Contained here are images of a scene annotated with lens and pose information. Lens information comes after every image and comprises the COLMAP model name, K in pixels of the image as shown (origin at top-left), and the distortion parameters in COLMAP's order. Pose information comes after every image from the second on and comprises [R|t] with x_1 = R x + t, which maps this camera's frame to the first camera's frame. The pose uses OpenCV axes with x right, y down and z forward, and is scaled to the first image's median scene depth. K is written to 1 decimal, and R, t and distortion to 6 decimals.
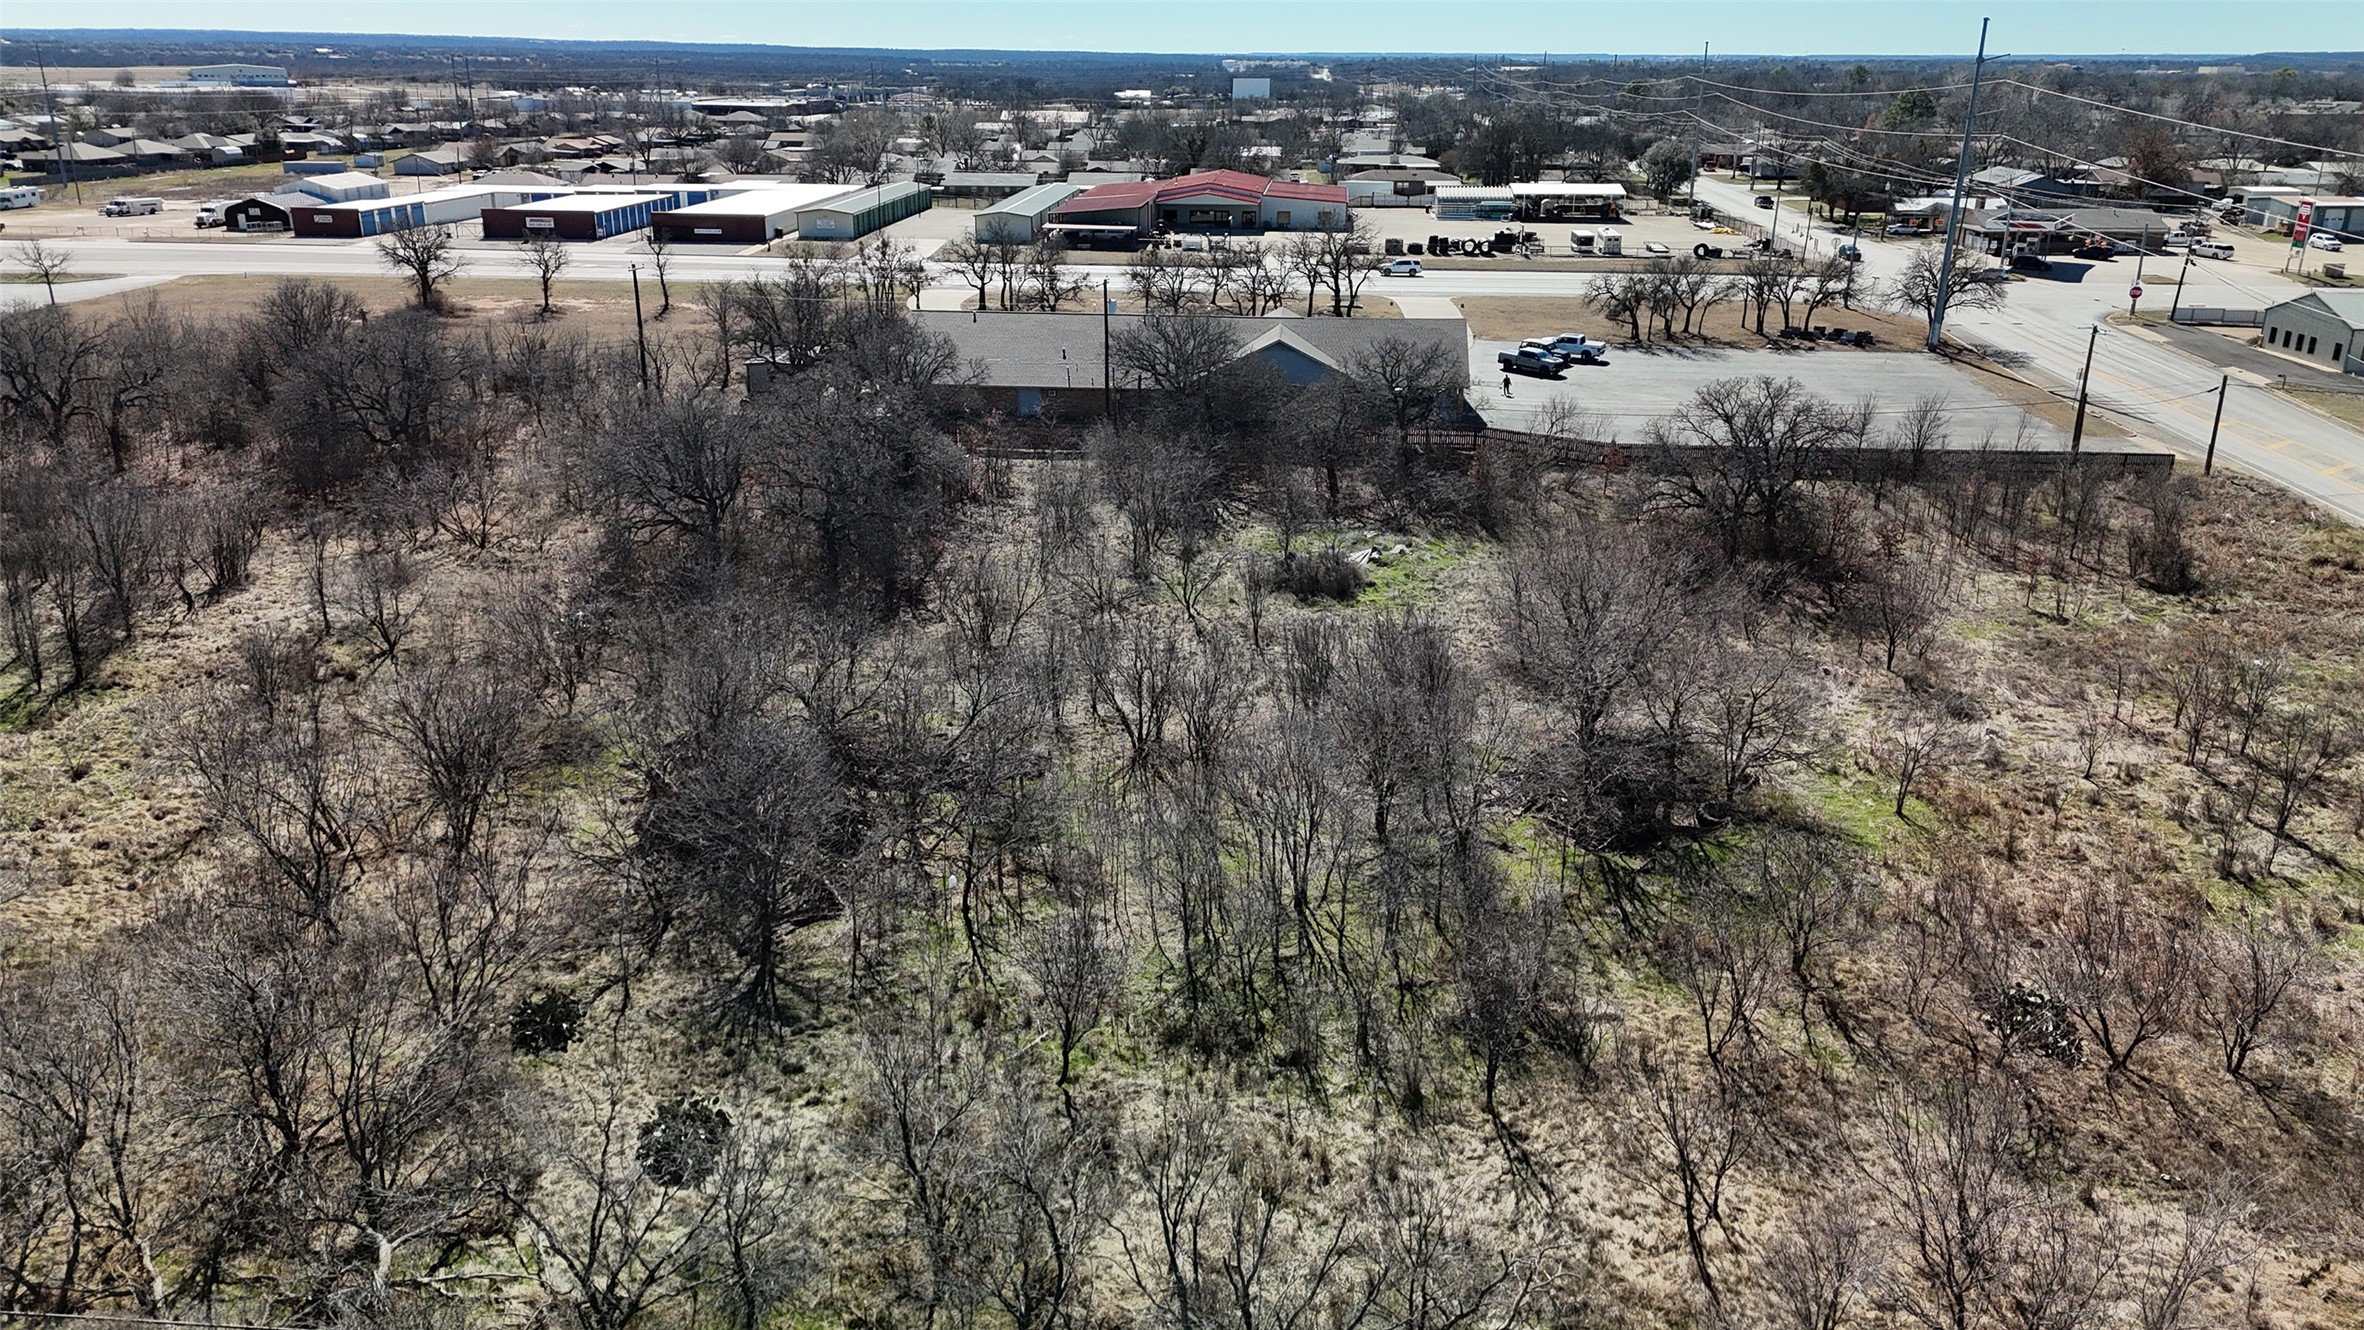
lens RADIAL K [[1718.8, 0, 1182.0], [0, 1718.8, 665.0], [0, 0, 1]] dist [0.080356, -0.074745]
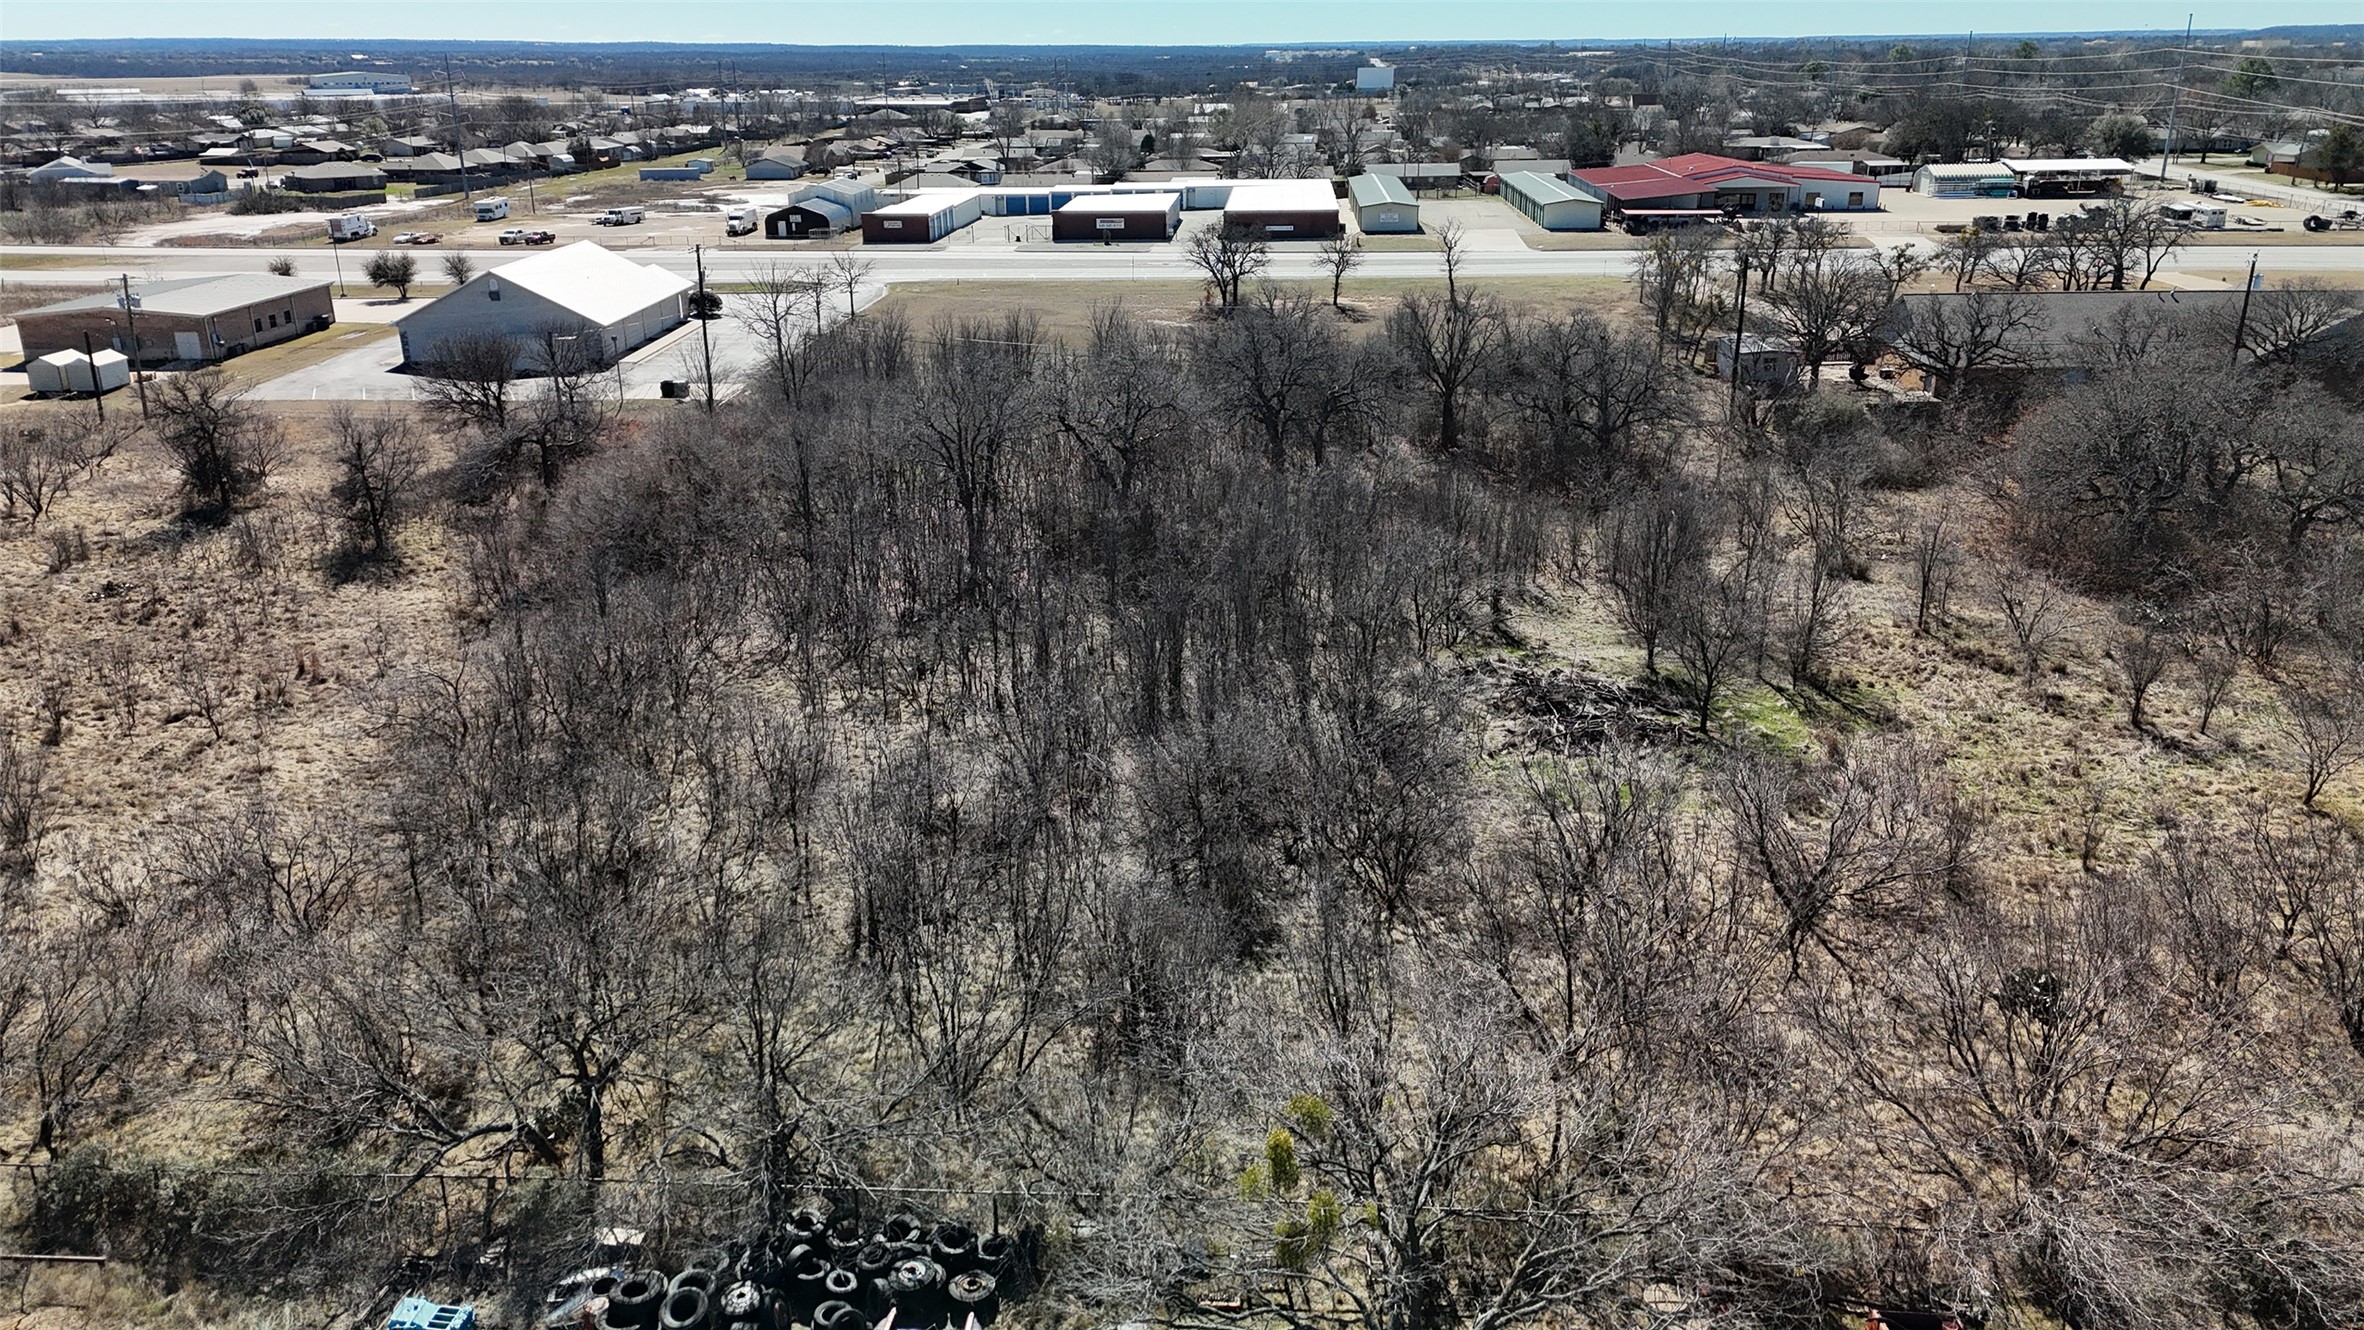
lens RADIAL K [[1718.8, 0, 1182.0], [0, 1718.8, 665.0], [0, 0, 1]] dist [0.080356, -0.074745]
pose [[0.999867, -0.015451, -0.005188, -0.275370], [0.015472, 0.999872, 0.004050, -0.002539], [0.005125, -0.004130, 0.999978, 0.002524]]
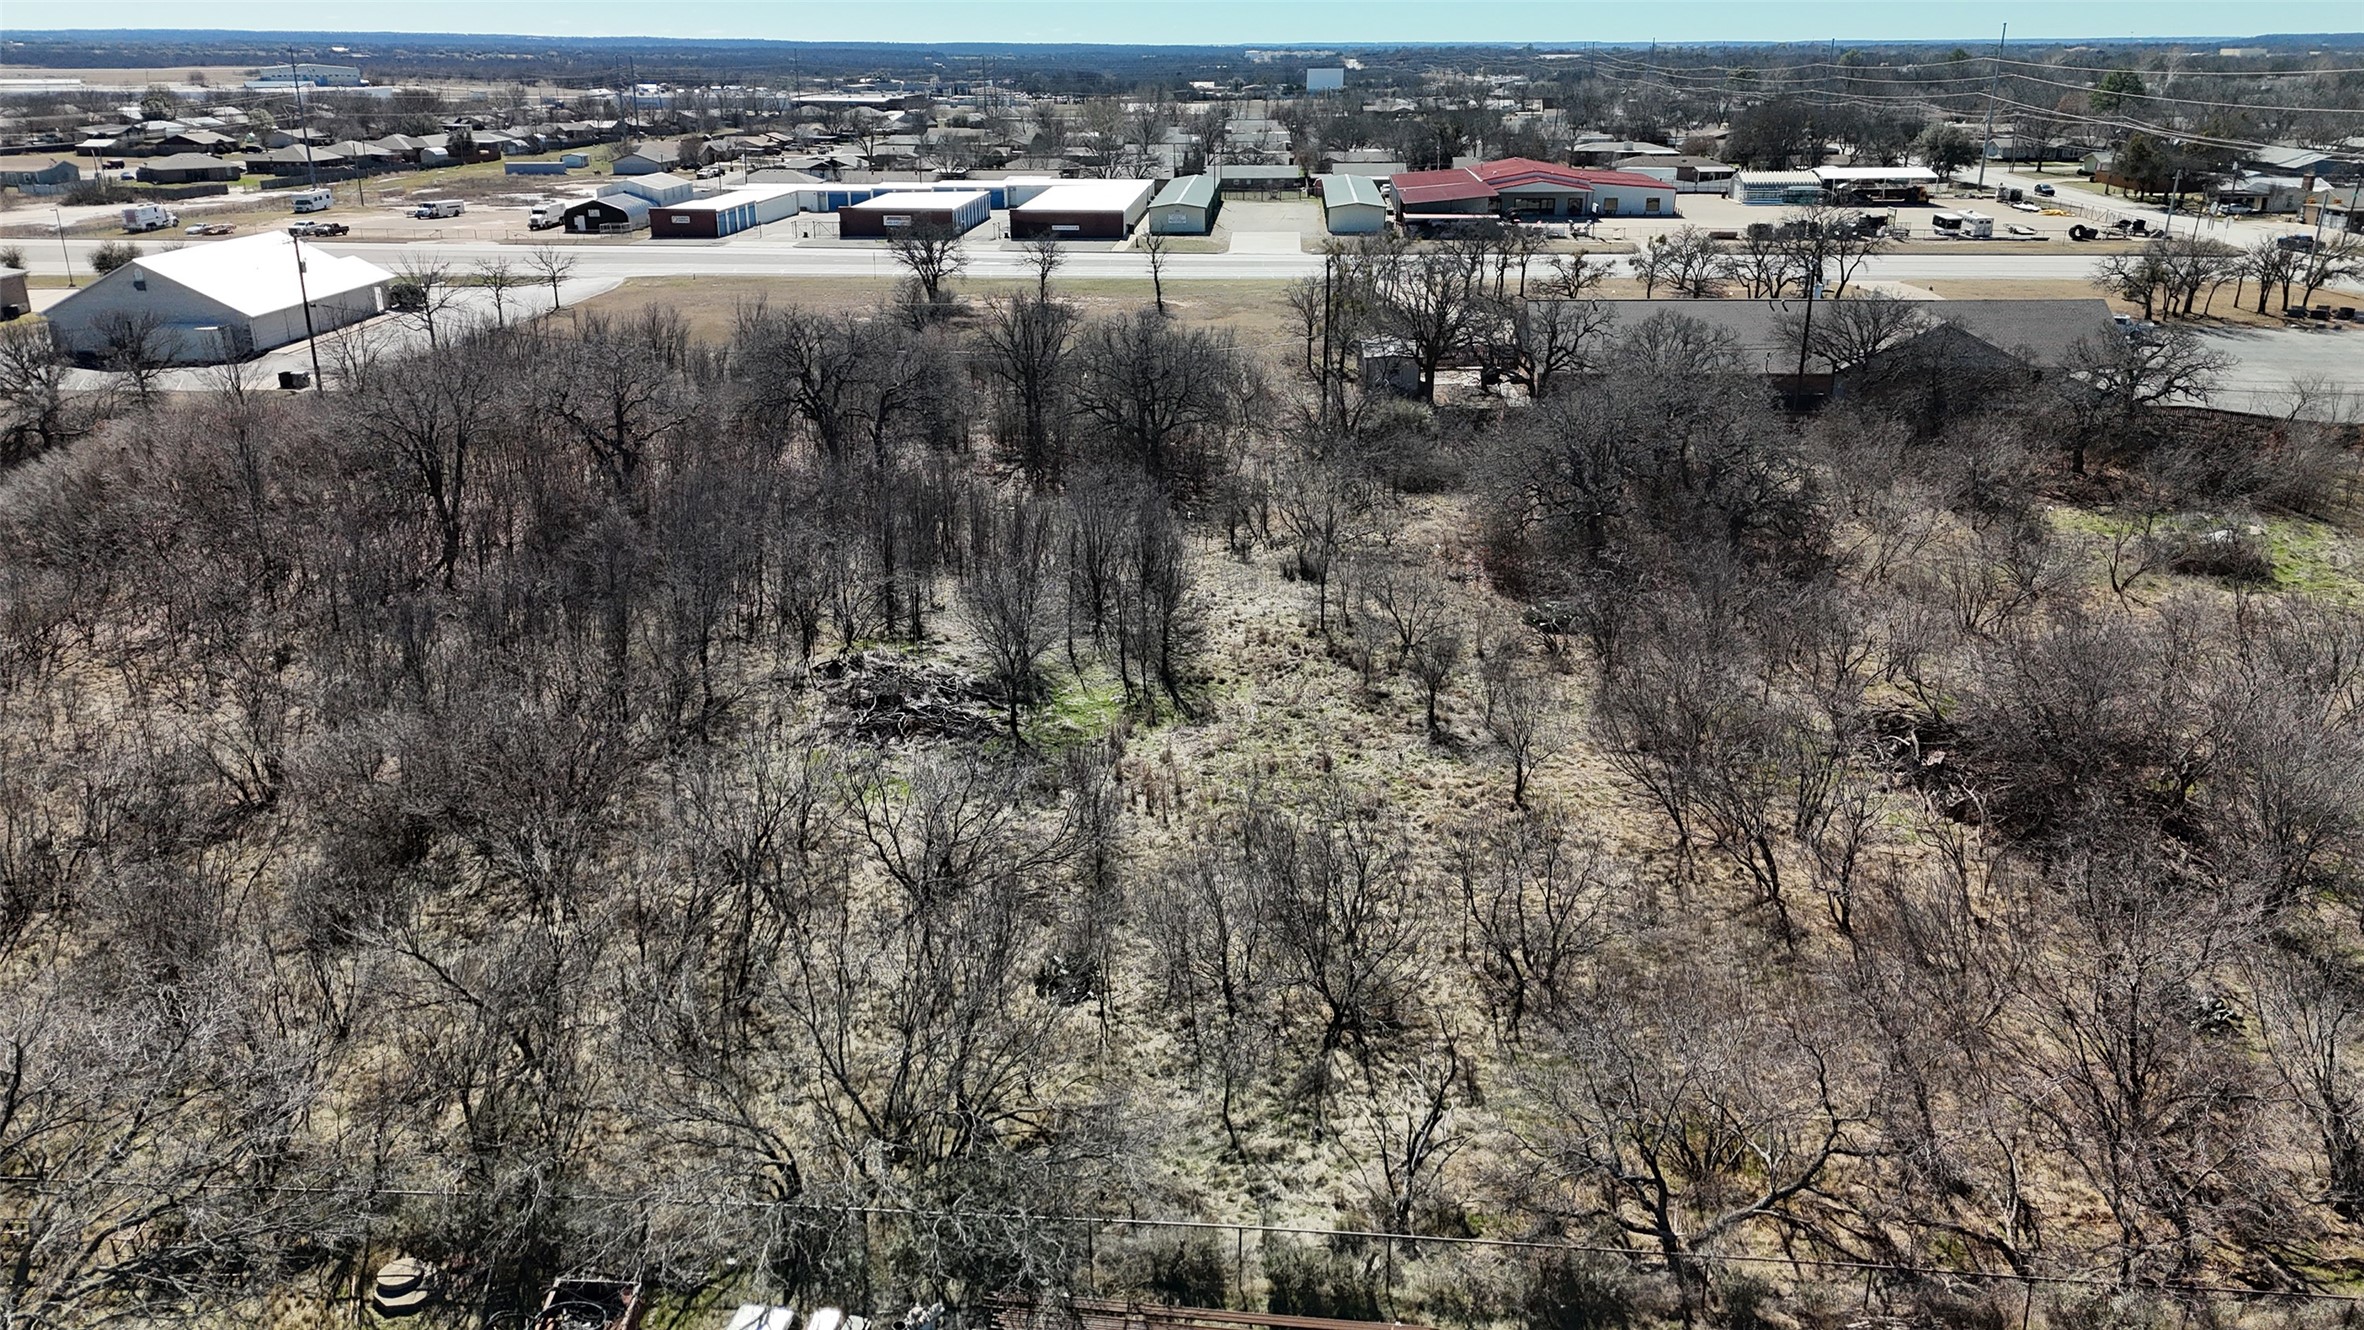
lens RADIAL K [[1718.8, 0, 1182.0], [0, 1718.8, 665.0], [0, 0, 1]] dist [0.080356, -0.074745]
pose [[0.999960, -0.008955, -0.000400, -0.173828], [0.008957, 0.999950, 0.004425, -0.000224], [0.000361, -0.004428, 0.999990, -0.001981]]
